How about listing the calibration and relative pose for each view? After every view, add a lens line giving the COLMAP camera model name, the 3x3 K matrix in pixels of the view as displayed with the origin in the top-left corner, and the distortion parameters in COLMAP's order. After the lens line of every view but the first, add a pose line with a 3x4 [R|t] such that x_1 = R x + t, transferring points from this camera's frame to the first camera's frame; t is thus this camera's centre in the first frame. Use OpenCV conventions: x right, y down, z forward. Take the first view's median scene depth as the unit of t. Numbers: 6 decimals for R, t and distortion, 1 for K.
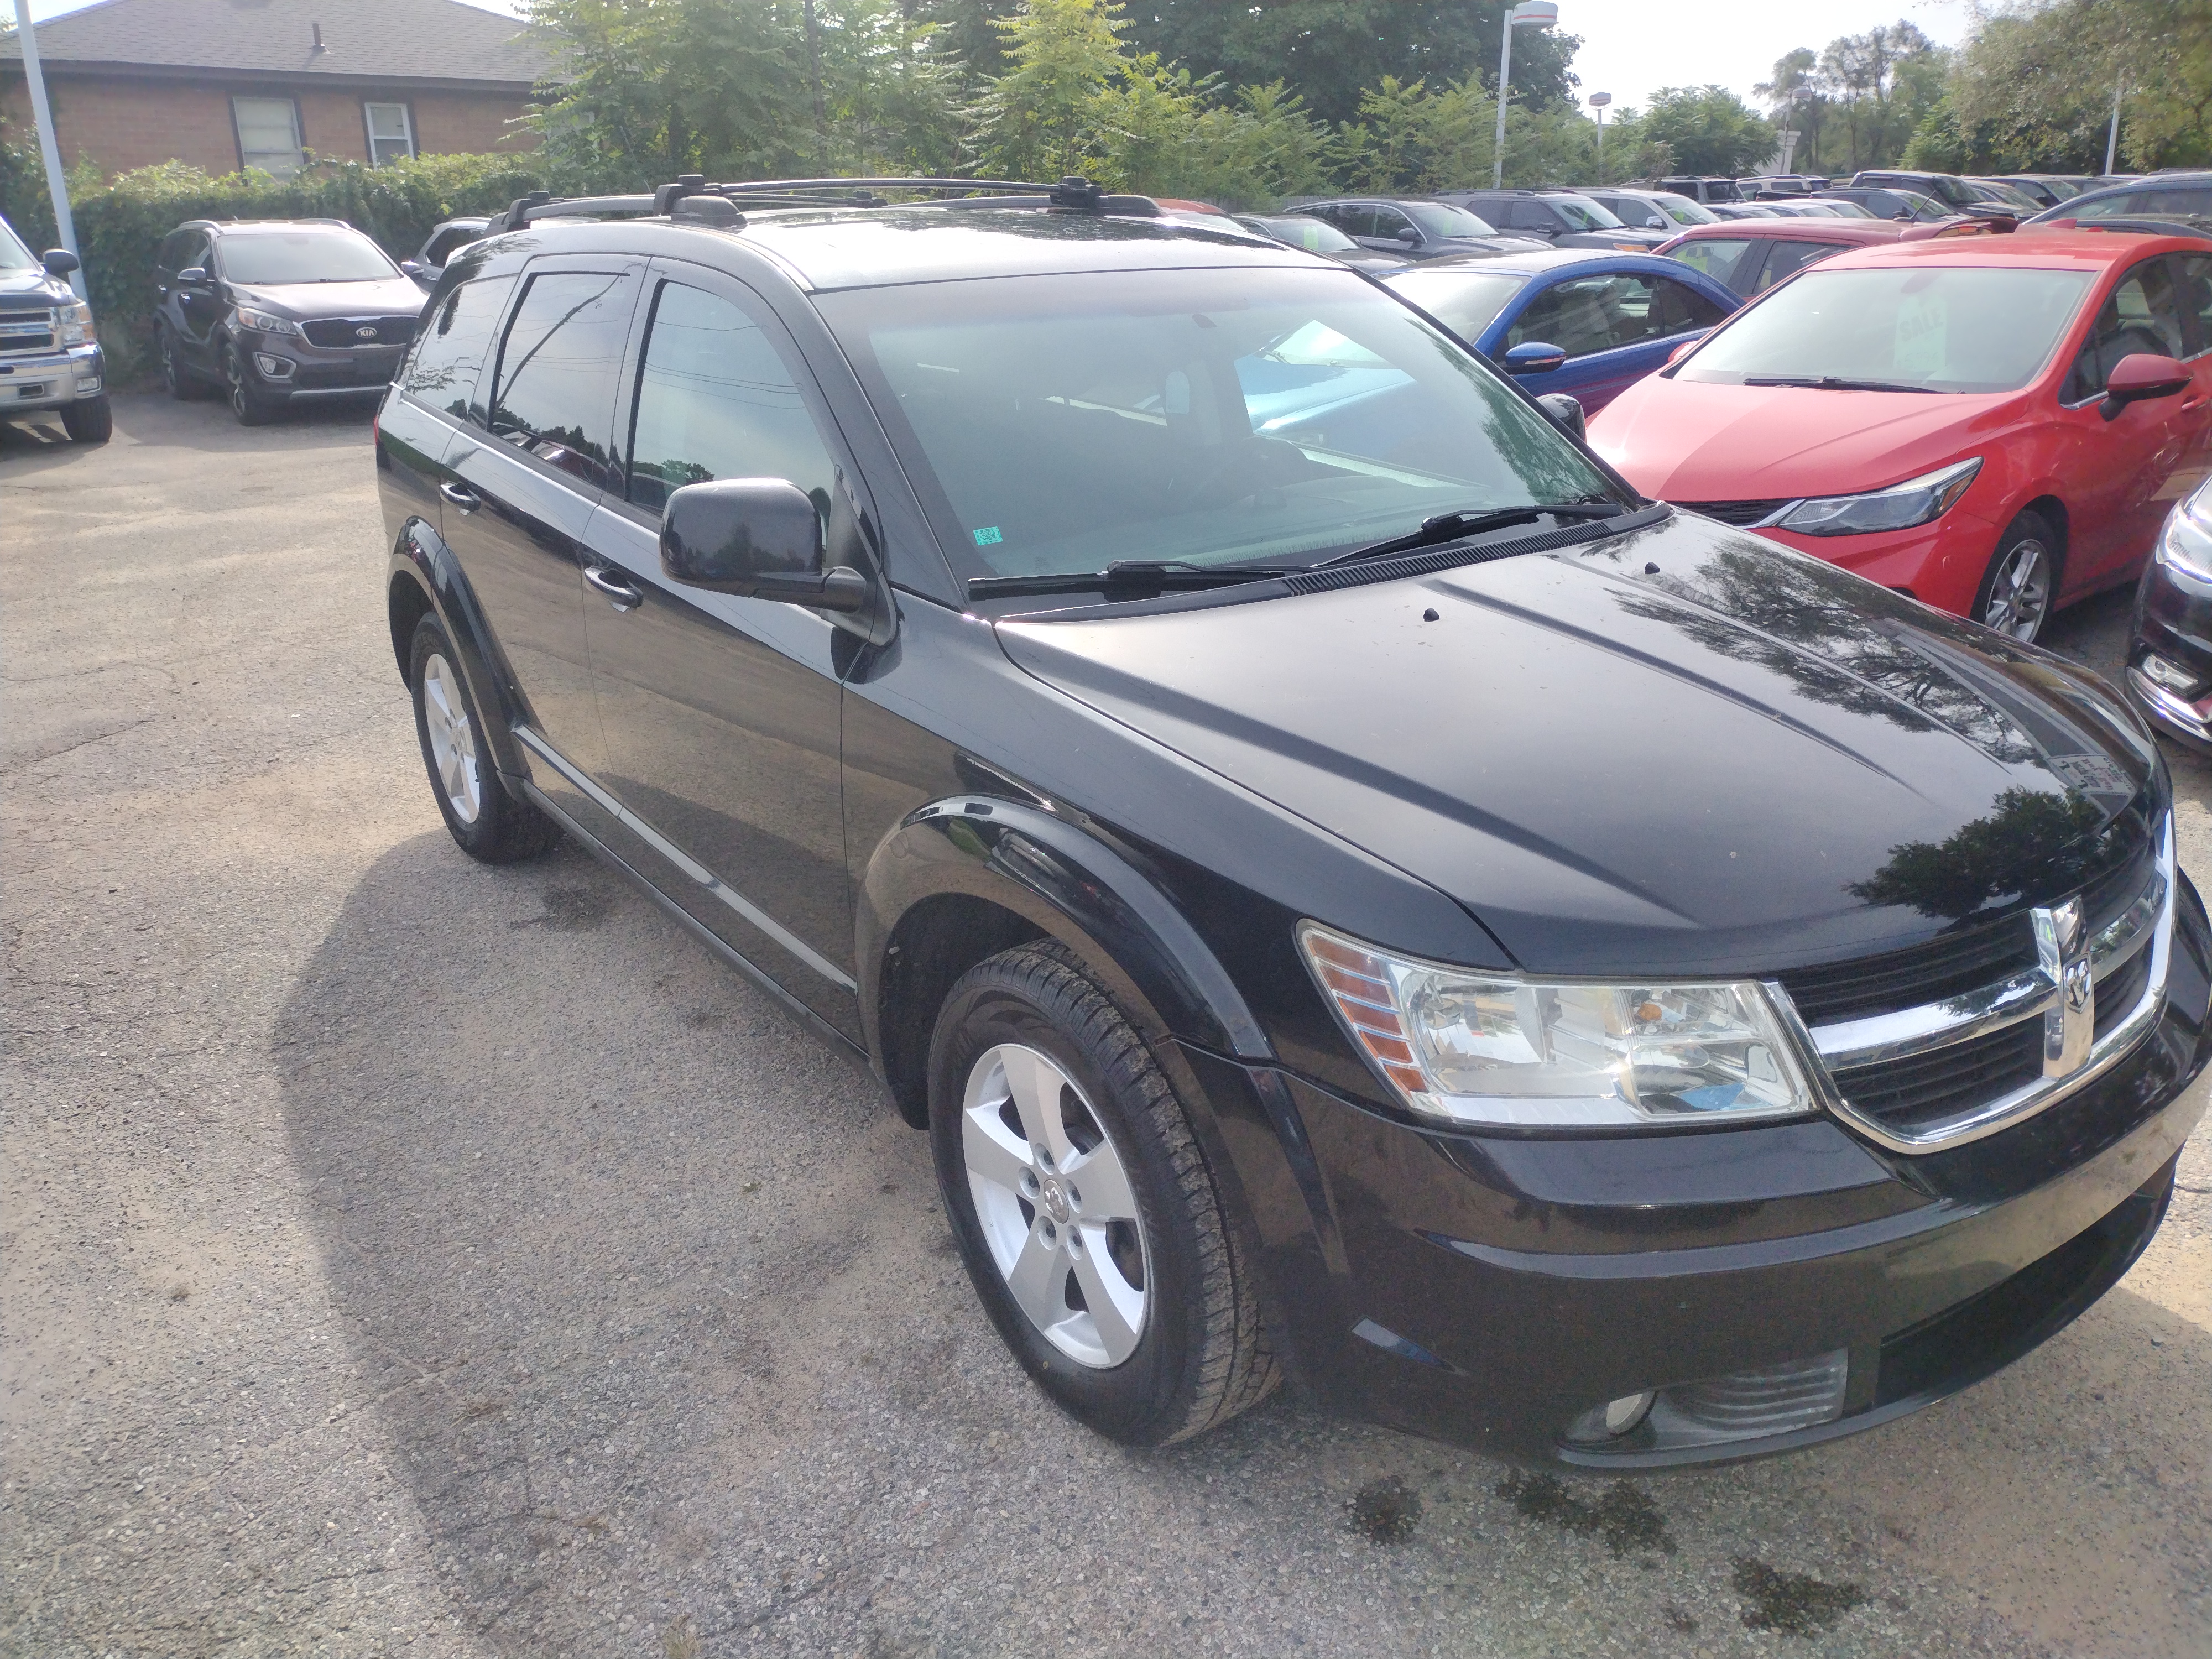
lens RADIAL K [[1688.4, 0, 1099.2], [0, 1688.4, 837.7], [0, 0, 1]] dist [0.036551, -0.015462]
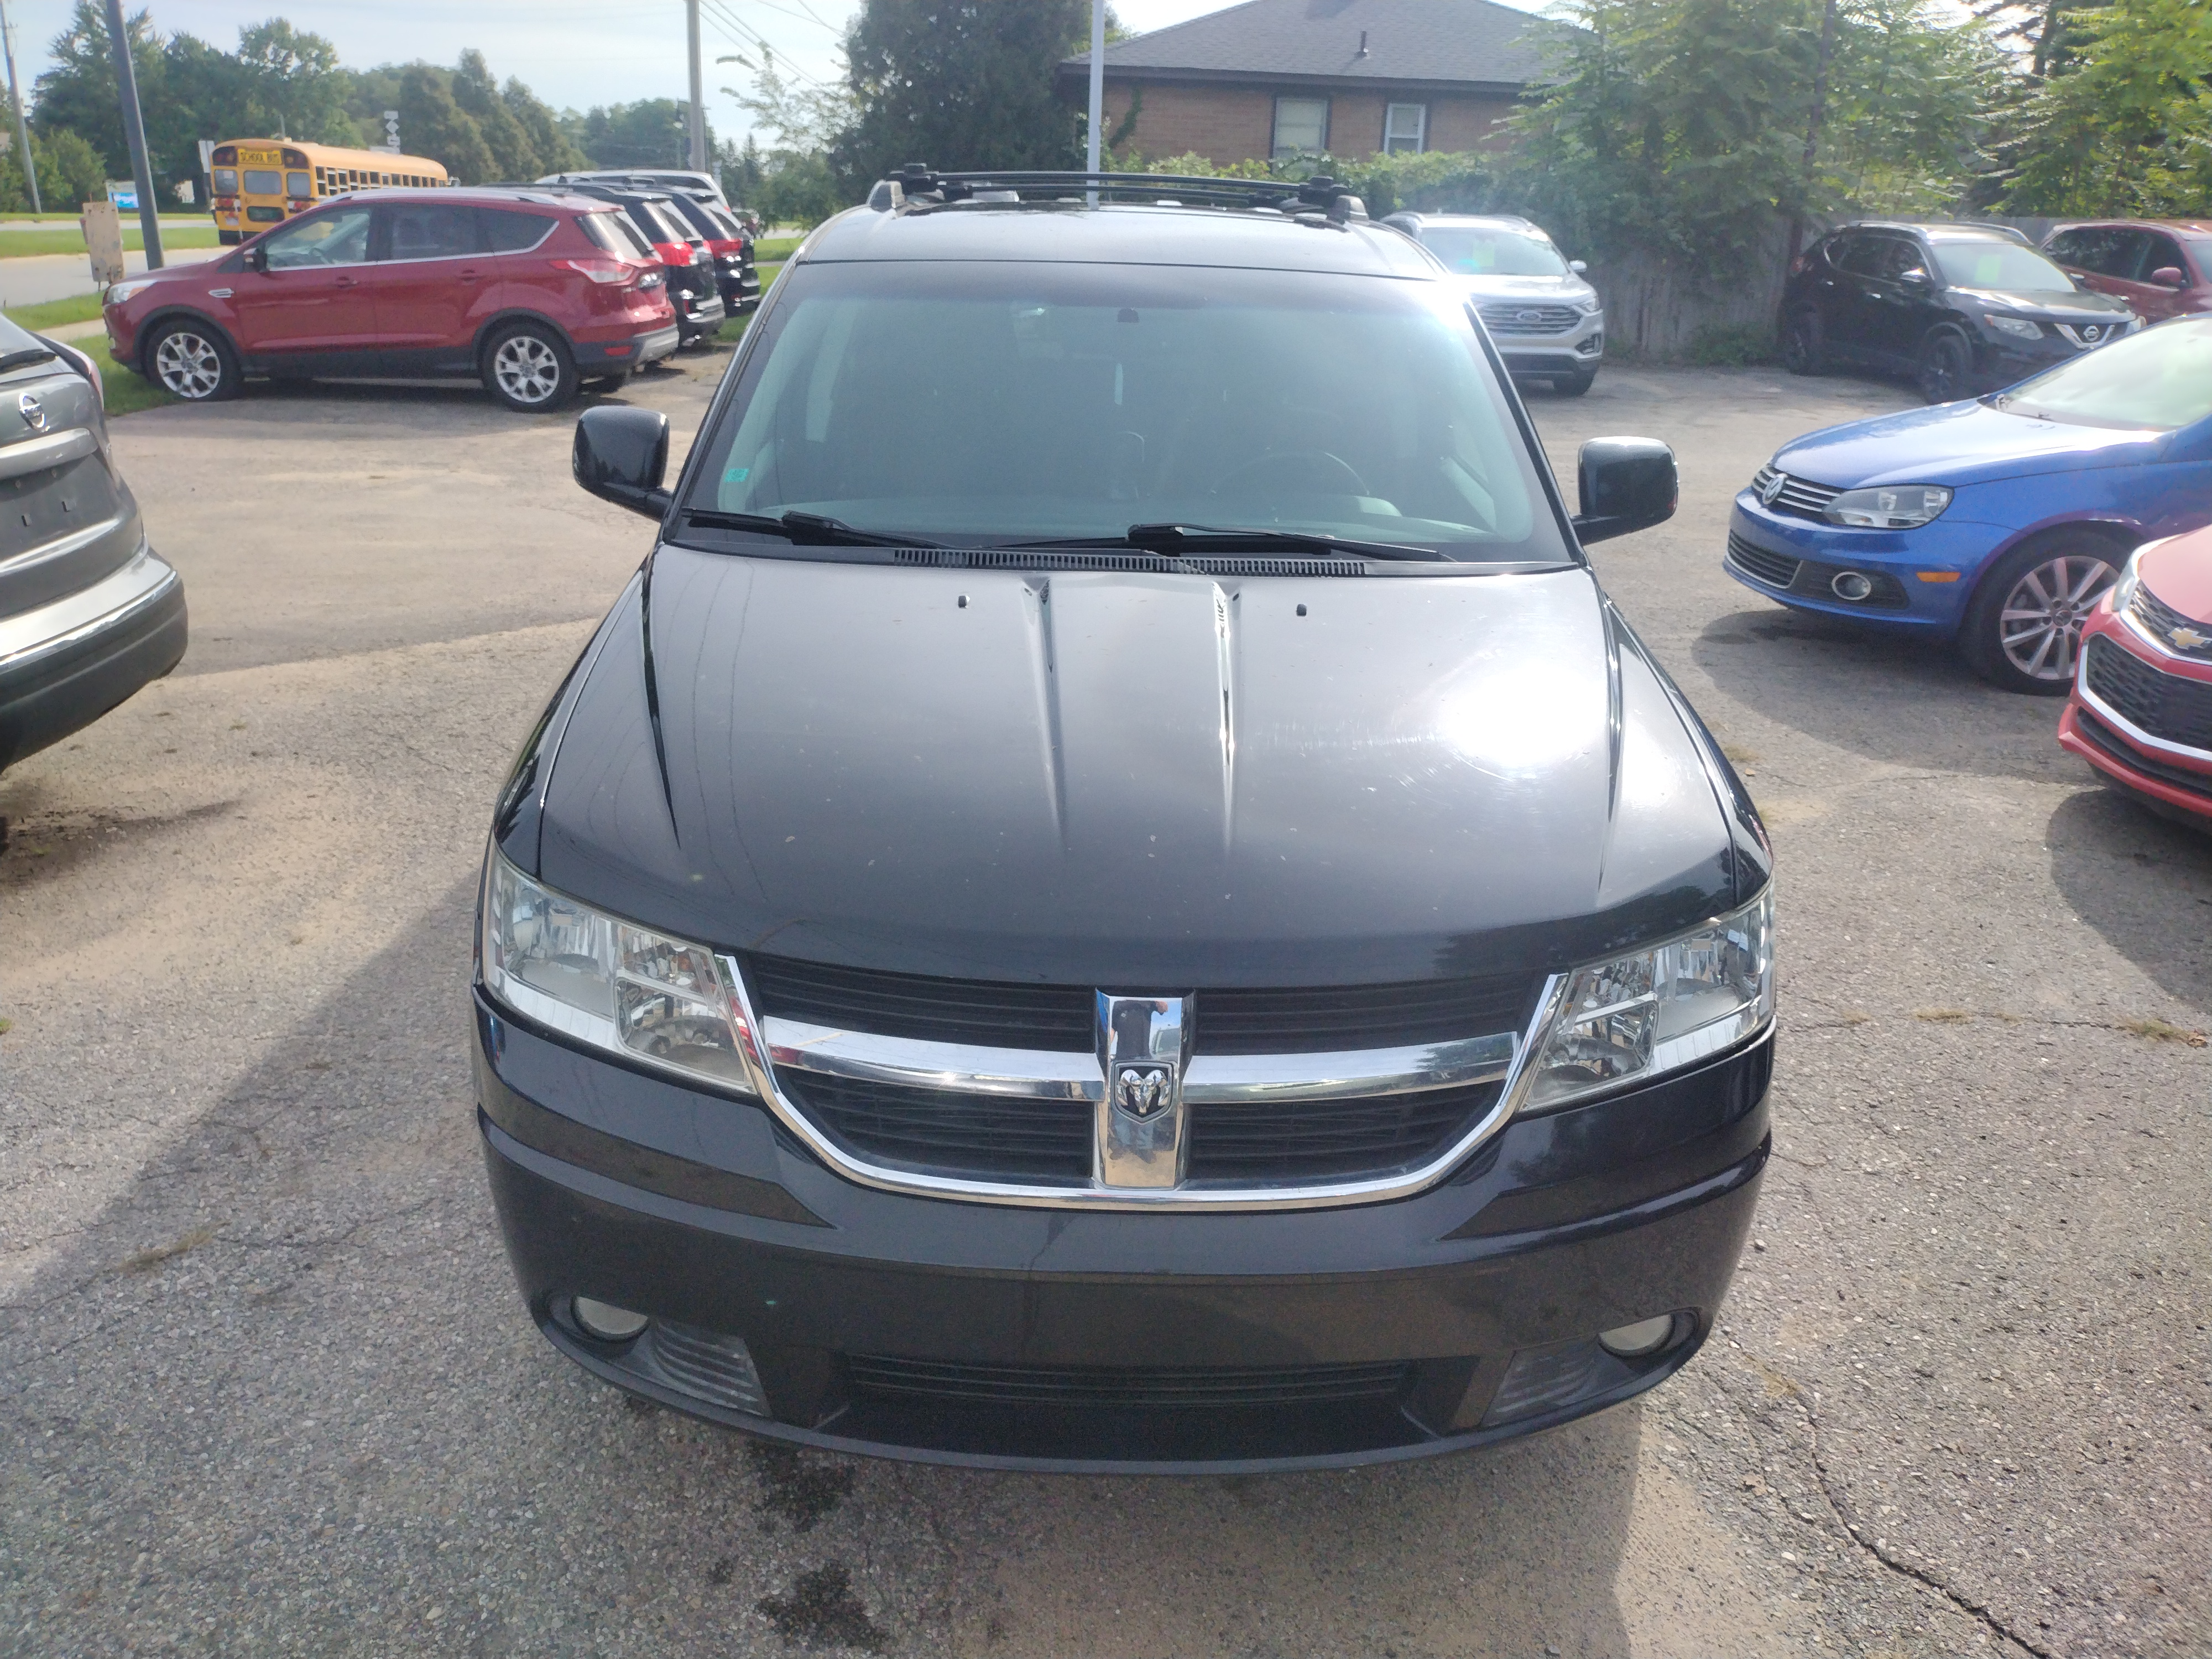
lens RADIAL K [[1688.4, 0, 1043.2], [0, 1688.4, 823.0], [0, 0, 1]] dist [0.036551, -0.015462]
pose [[0.806260, 0.244596, -0.538625, 0.097416], [-0.249118, 0.966230, 0.065875, -0.009683], [0.536548, 0.081069, 0.839966, 0.021436]]
